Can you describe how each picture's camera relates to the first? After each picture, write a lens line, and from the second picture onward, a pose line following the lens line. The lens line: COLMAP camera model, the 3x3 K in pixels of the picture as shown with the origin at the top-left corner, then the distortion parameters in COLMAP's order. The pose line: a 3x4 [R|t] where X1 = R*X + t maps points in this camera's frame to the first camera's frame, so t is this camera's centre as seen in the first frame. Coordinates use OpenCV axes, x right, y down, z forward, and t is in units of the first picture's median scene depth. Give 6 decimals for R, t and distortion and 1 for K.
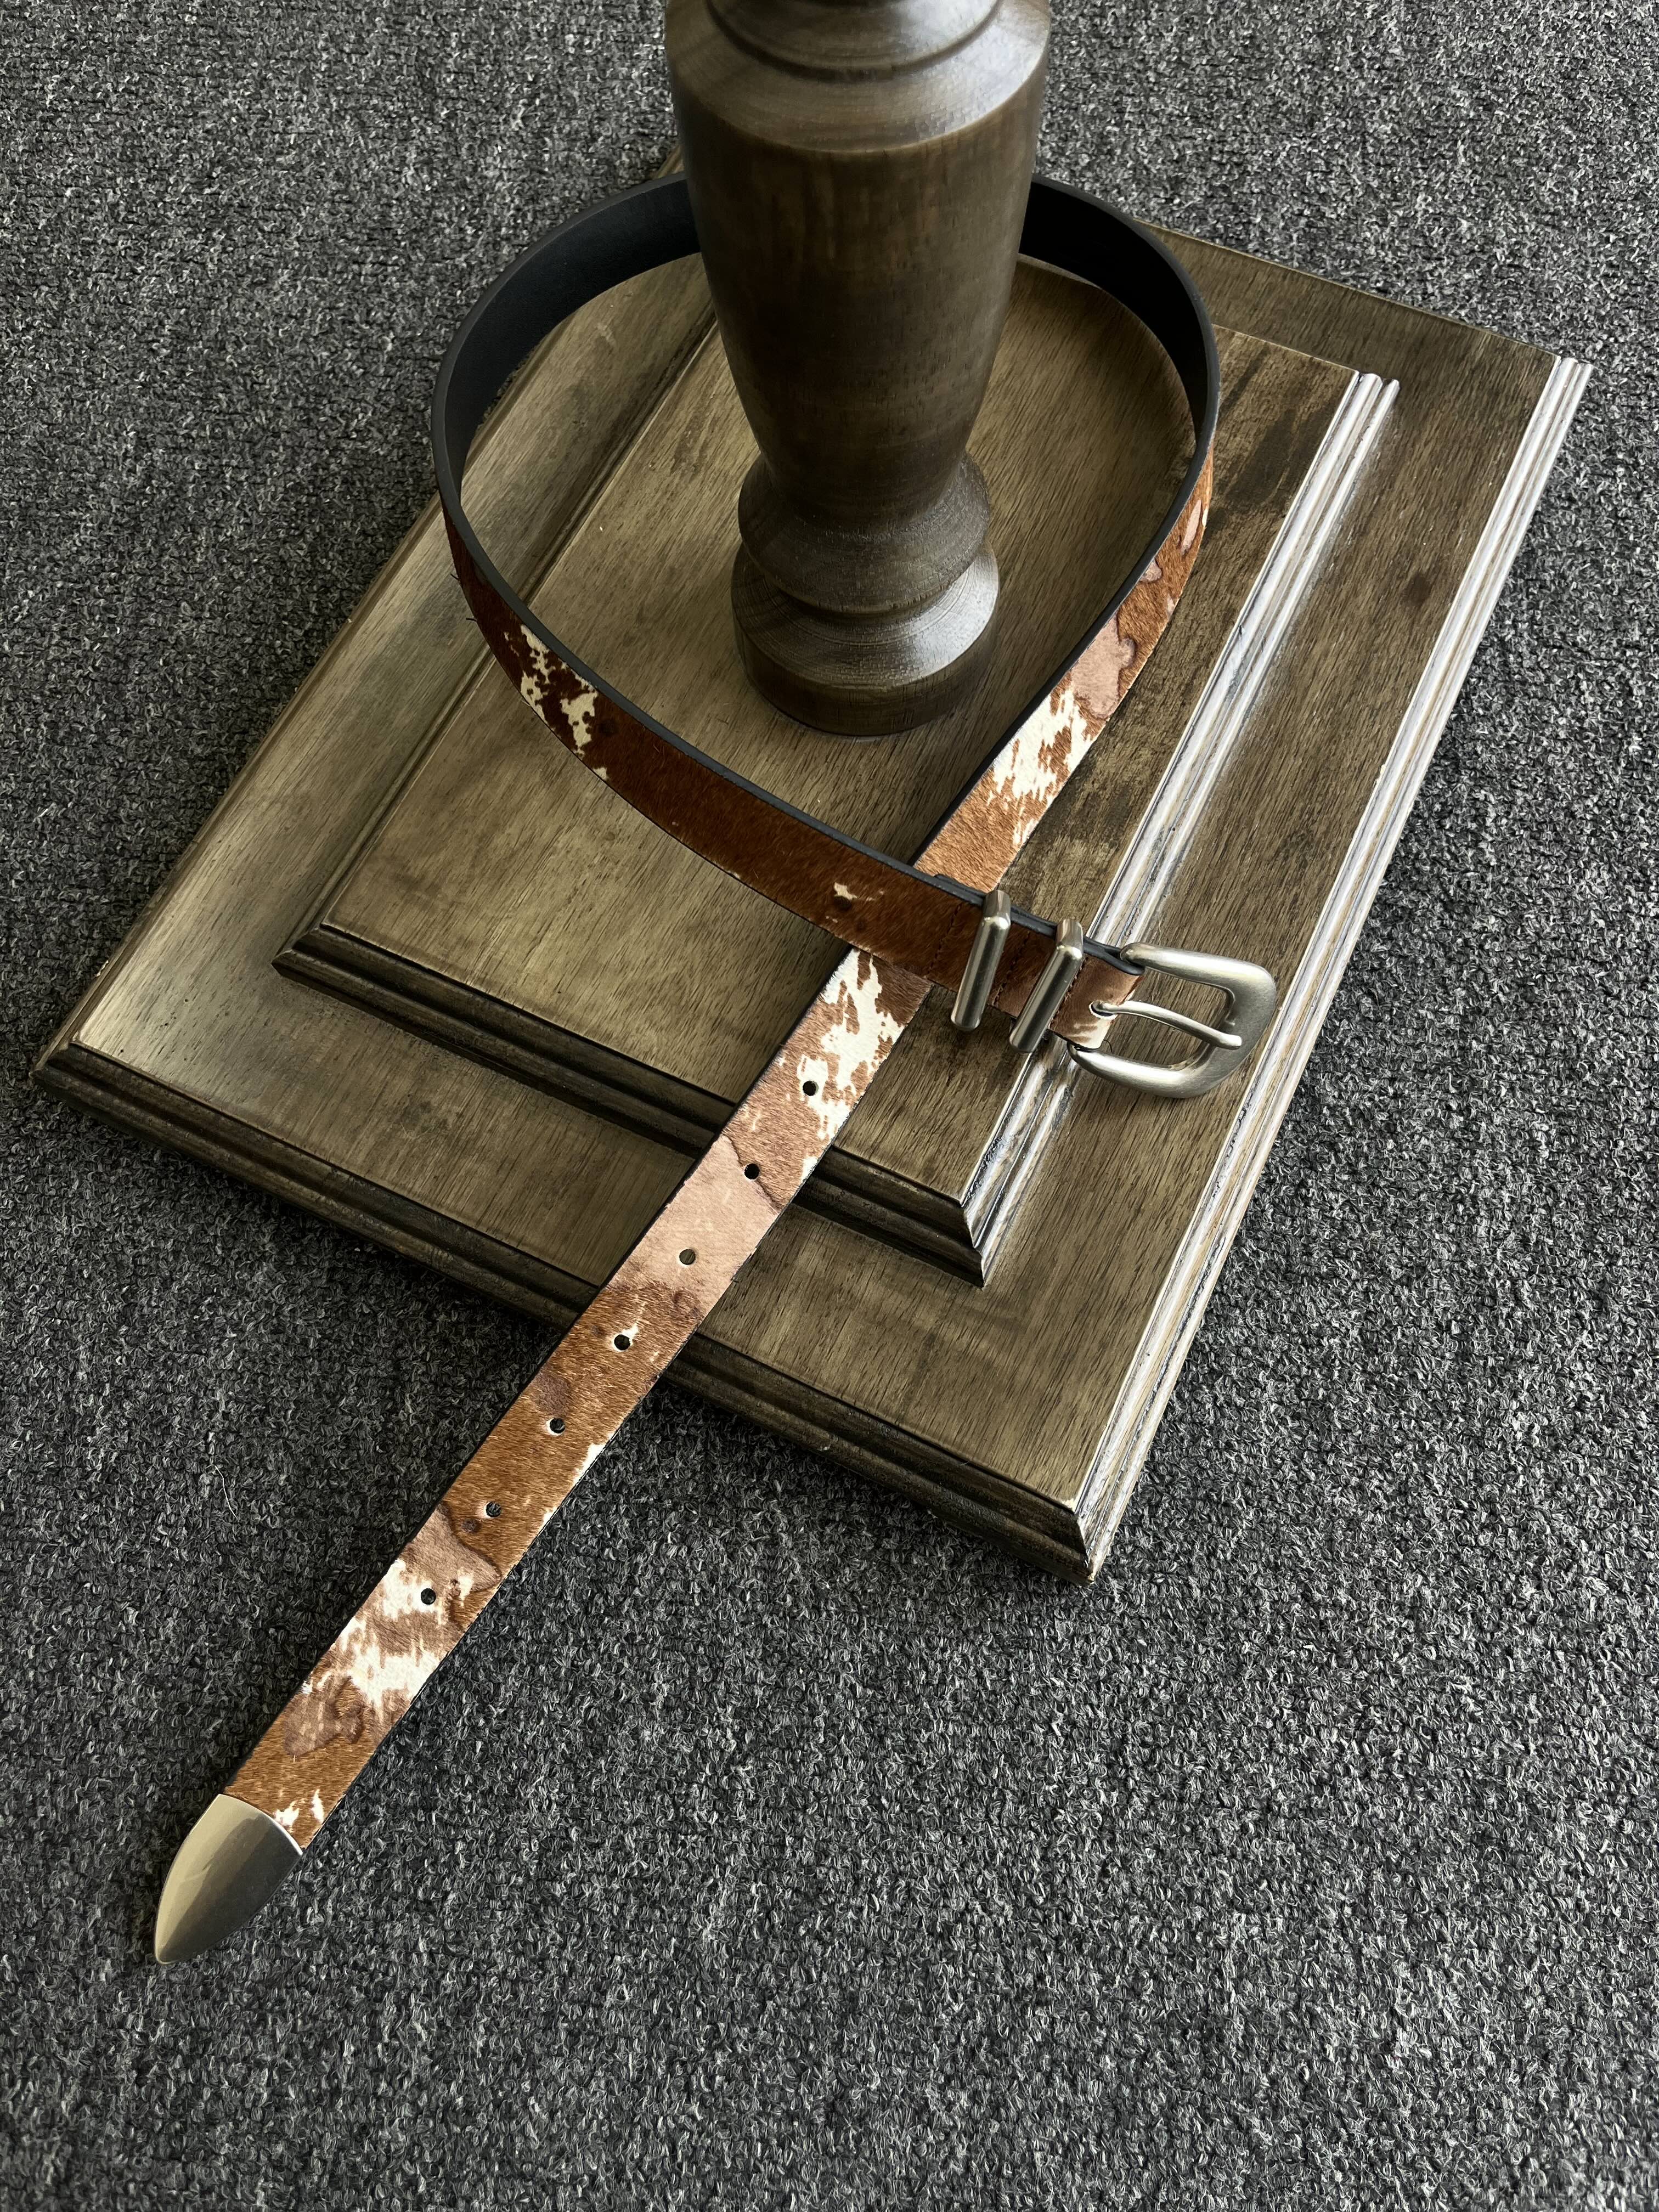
lens RADIAL K [[1684.8, 0, 829.8], [0, 1684.8, 1111.5], [0, 0, 1]] dist [0.012937, -0.005114]
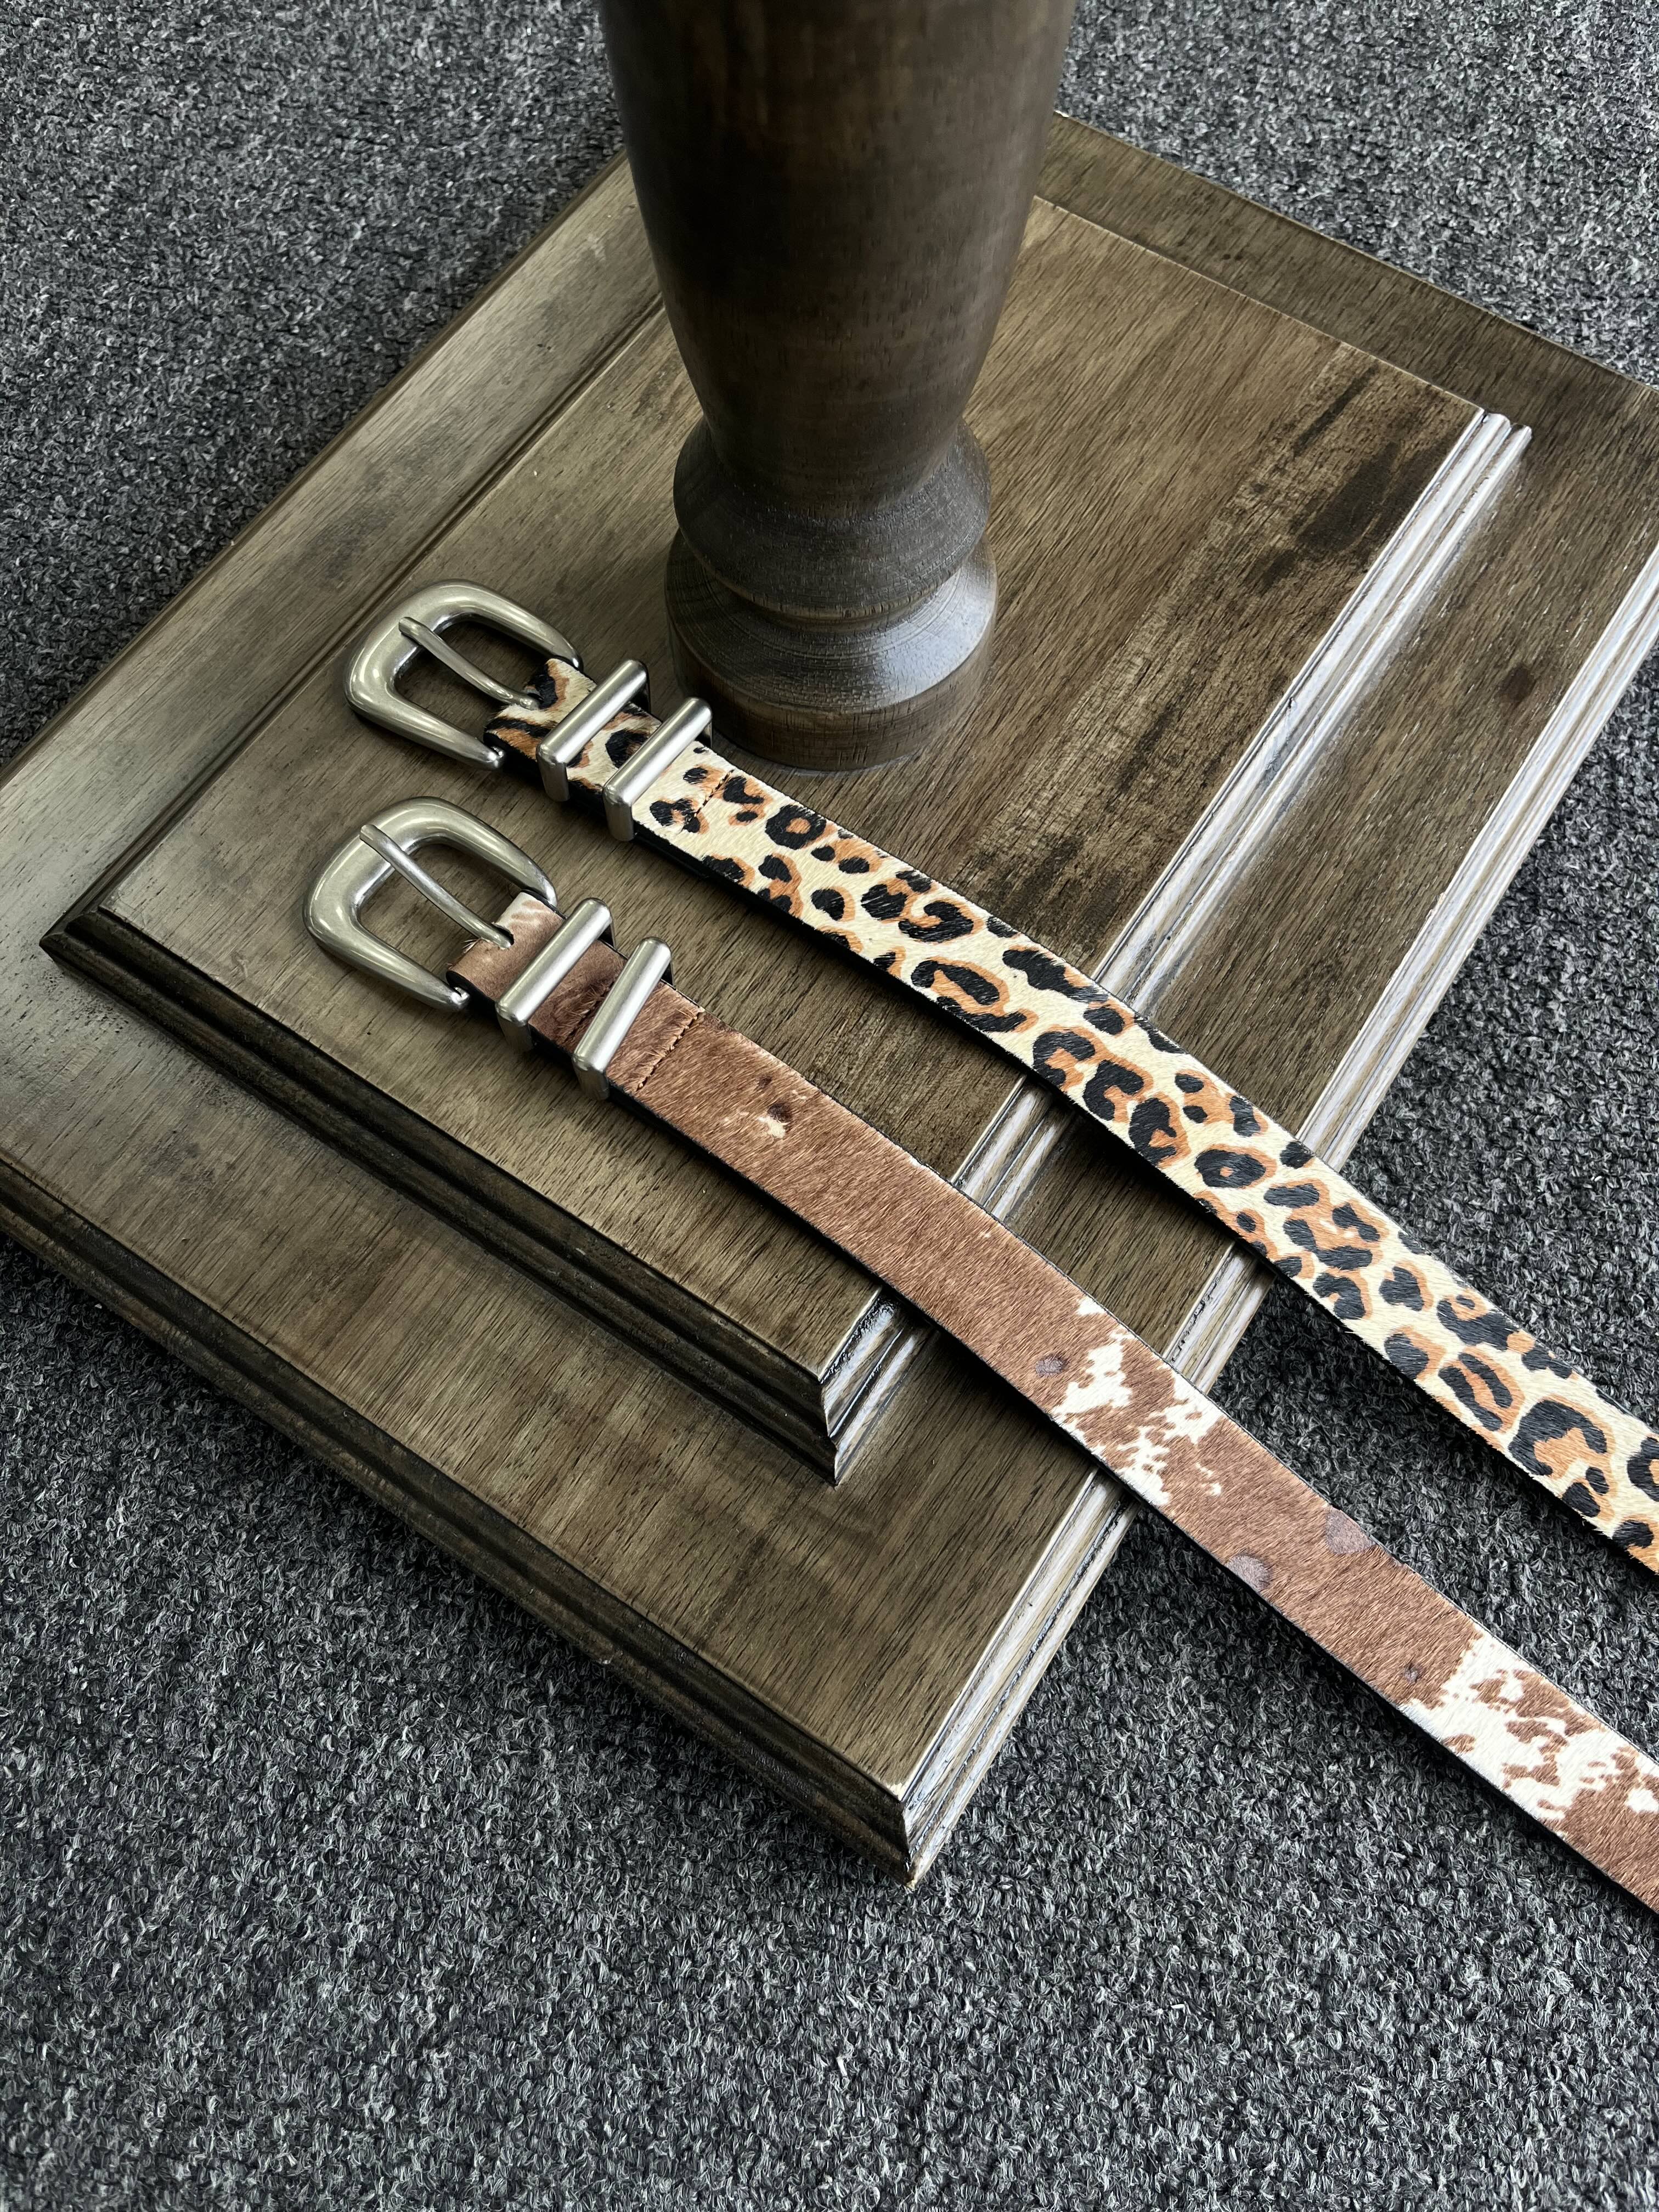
lens RADIAL K [[1643.2, 0, 818.0], [0, 1643.2, 1128.8], [0, 0, 1]] dist [0.094850, -0.142421]
pose [[0.989223, 0.144513, -0.023547, 0.076175], [-0.144329, 0.989486, 0.009345, -0.065859], [0.024650, -0.005846, 0.999679, 0.224571]]
